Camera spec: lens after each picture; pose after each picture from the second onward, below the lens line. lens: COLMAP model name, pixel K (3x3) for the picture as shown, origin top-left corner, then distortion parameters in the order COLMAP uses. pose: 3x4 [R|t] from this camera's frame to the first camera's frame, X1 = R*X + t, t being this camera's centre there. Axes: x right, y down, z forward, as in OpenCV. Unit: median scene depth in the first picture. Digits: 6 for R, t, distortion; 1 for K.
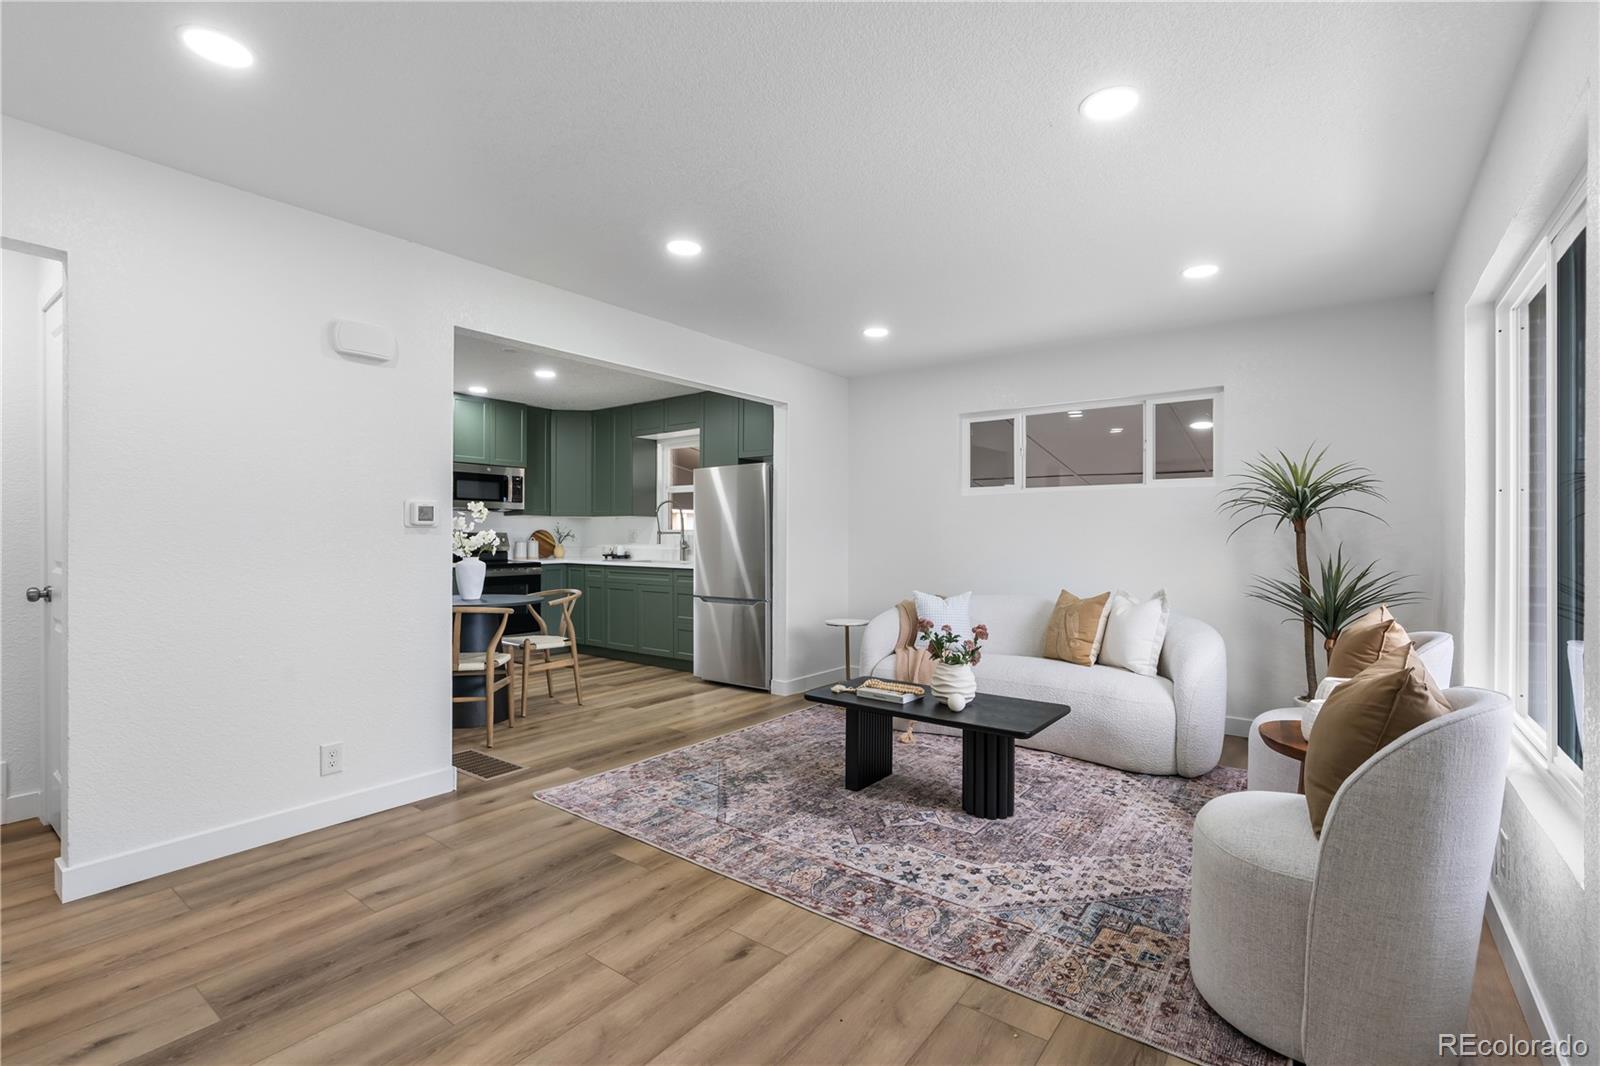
lens RADIAL K [[728.2, 0, 799.7], [0, 728.2, 529.3], [0, 0, 1]] dist [-0.009638, 0.003561]
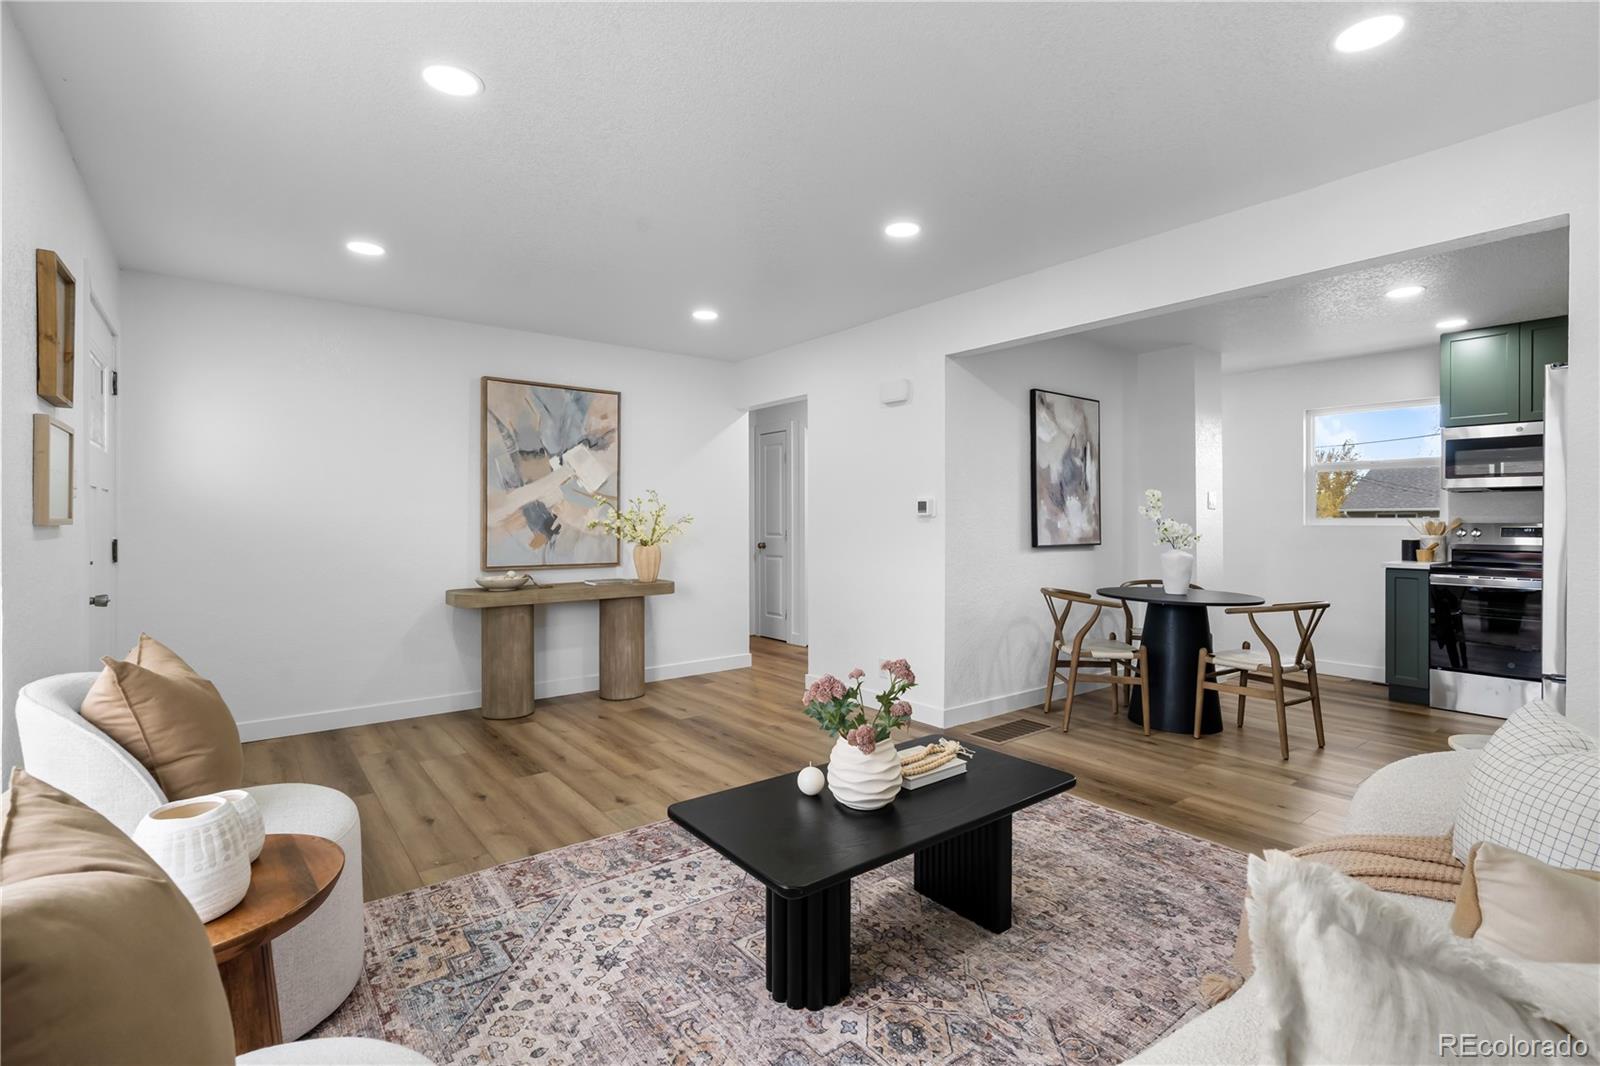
lens RADIAL K [[728.2, 0, 805.5], [0, 728.2, 531.0], [0, 0, 1]] dist [-0.009638, 0.003561]
pose [[-0.253107, 0.011049, -0.967375, 0.833515], [0.001792, 0.999938, 0.010952, 0.006099], [0.967437, 0.001038, -0.253111, 1.145667]]
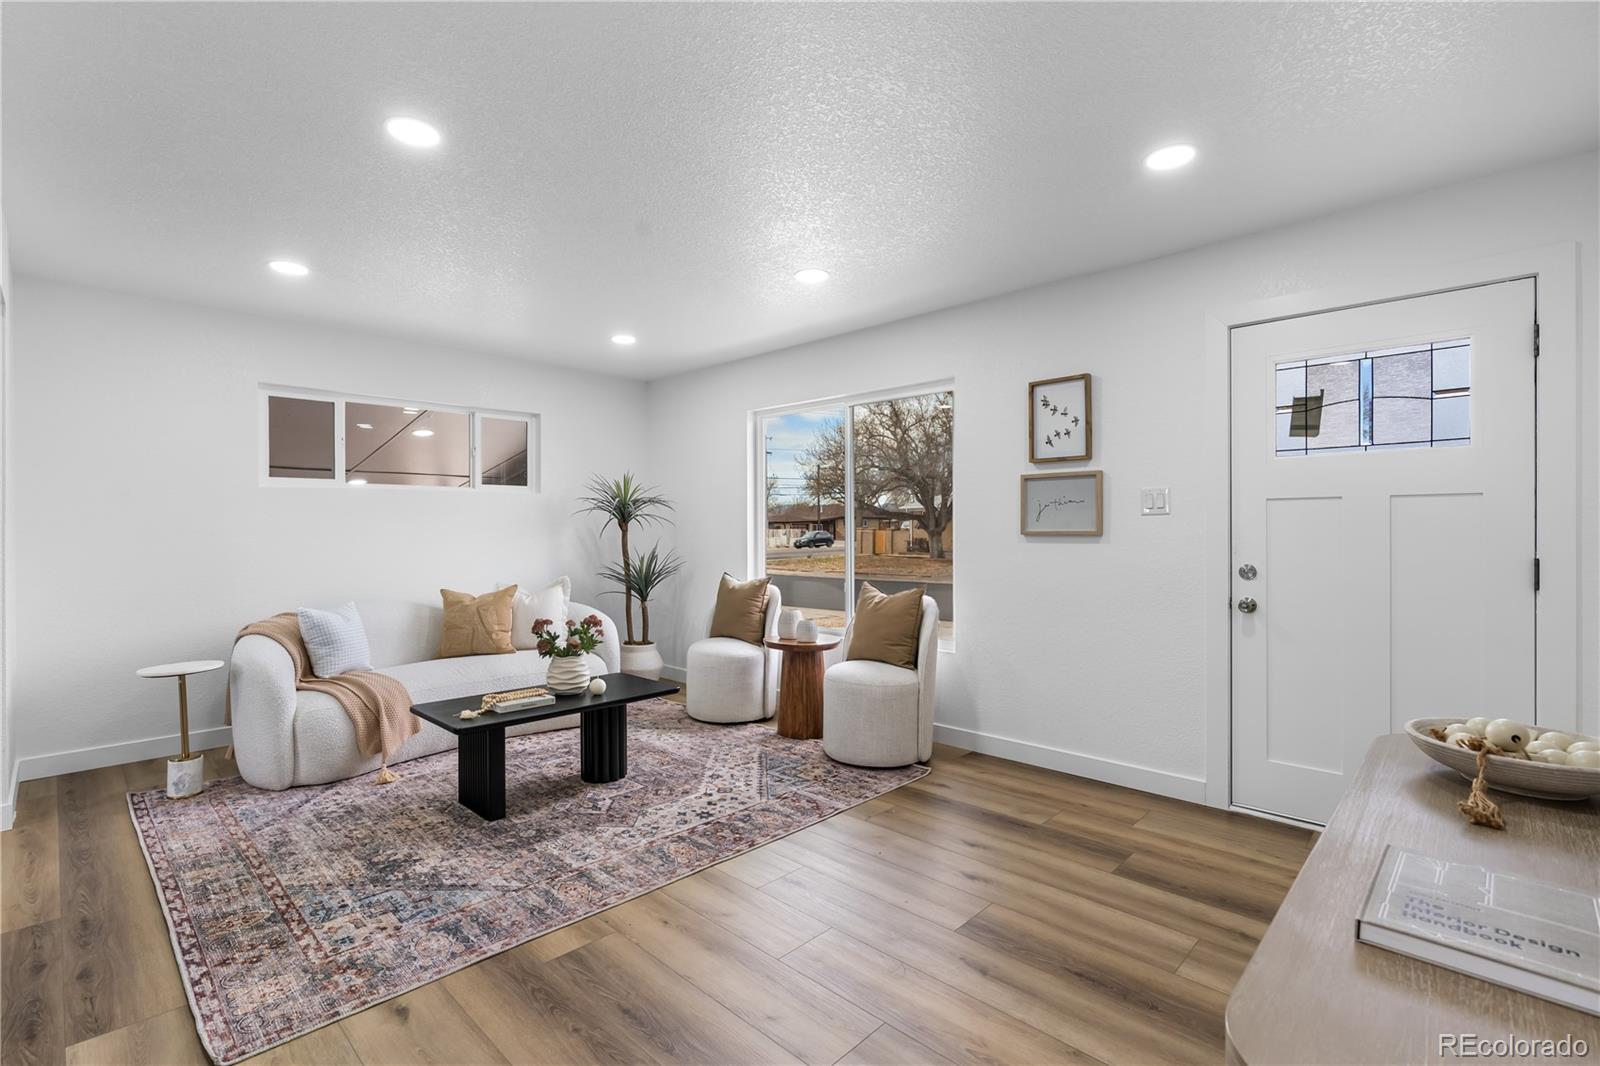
lens RADIAL K [[728.2, 0, 799.5], [0, 728.2, 528.7], [0, 0, 1]] dist [-0.009638, 0.003561]
pose [[0.120535, -0.003088, 0.992704, -0.834507], [-0.000295, 0.999995, 0.003147, -0.006008], [-0.992709, -0.000672, 0.120533, 0.555756]]
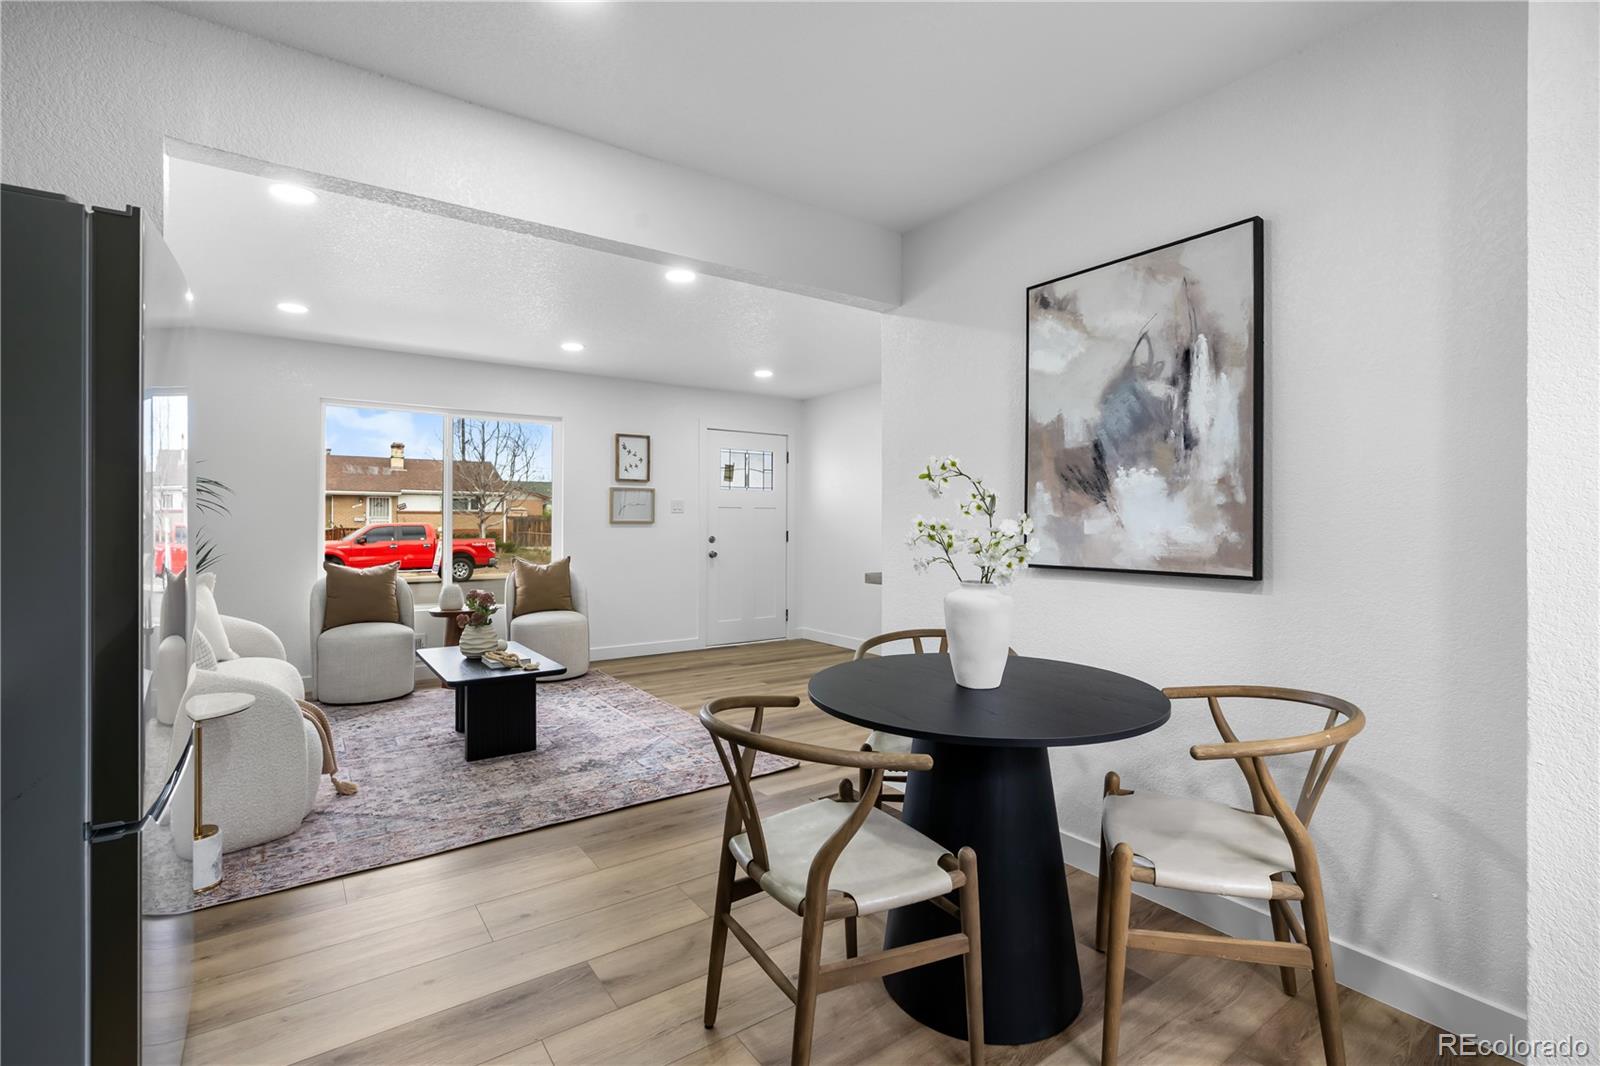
lens RADIAL K [[728.2, 0, 799.0], [0, 728.2, 523.1], [0, 0, 1]] dist [-0.009638, 0.003561]
pose [[-0.953905, -0.006500, 0.300038, -0.703598], [-0.007788, 0.999965, -0.003098, 0.010728], [-0.300008, -0.005292, -0.953922, 2.092461]]
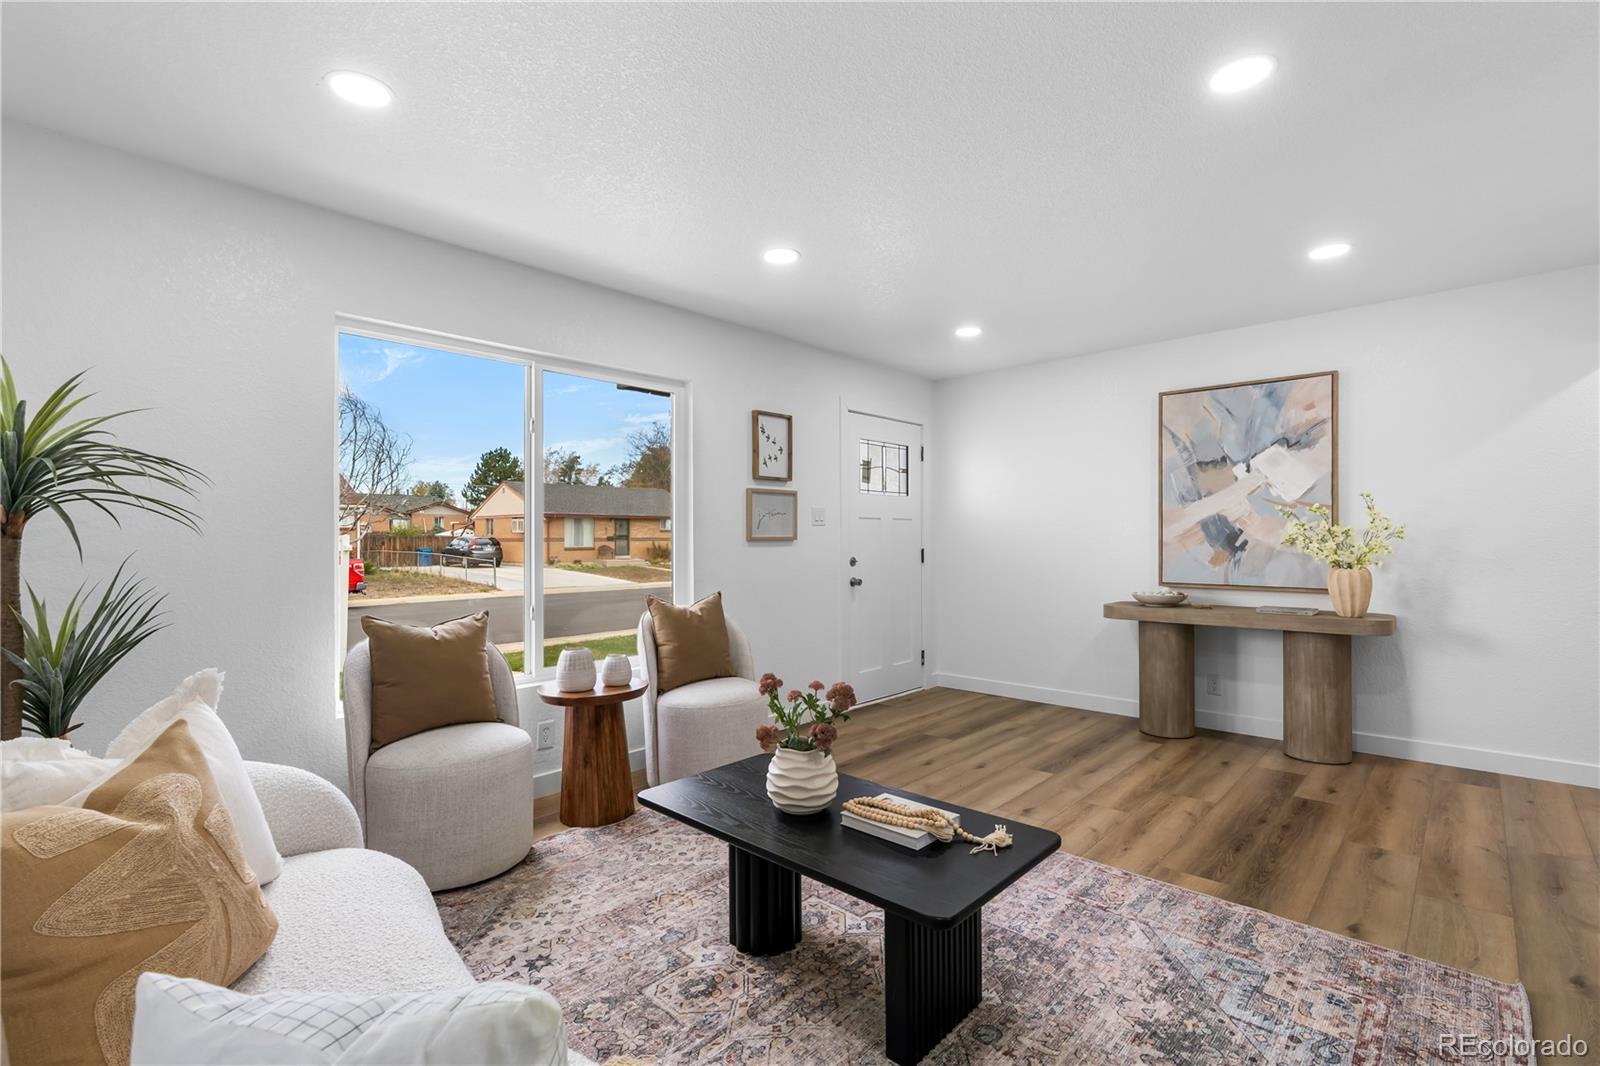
lens RADIAL K [[728.2, 0, 804.2], [0, 728.2, 524.4], [0, 0, 1]] dist [-0.009638, 0.003561]
pose [[-0.994909, 0.003073, 0.100729, 0.150982], [0.000799, 0.999744, -0.022606, 0.009648], [-0.100772, -0.022410, -0.994657, 1.689359]]
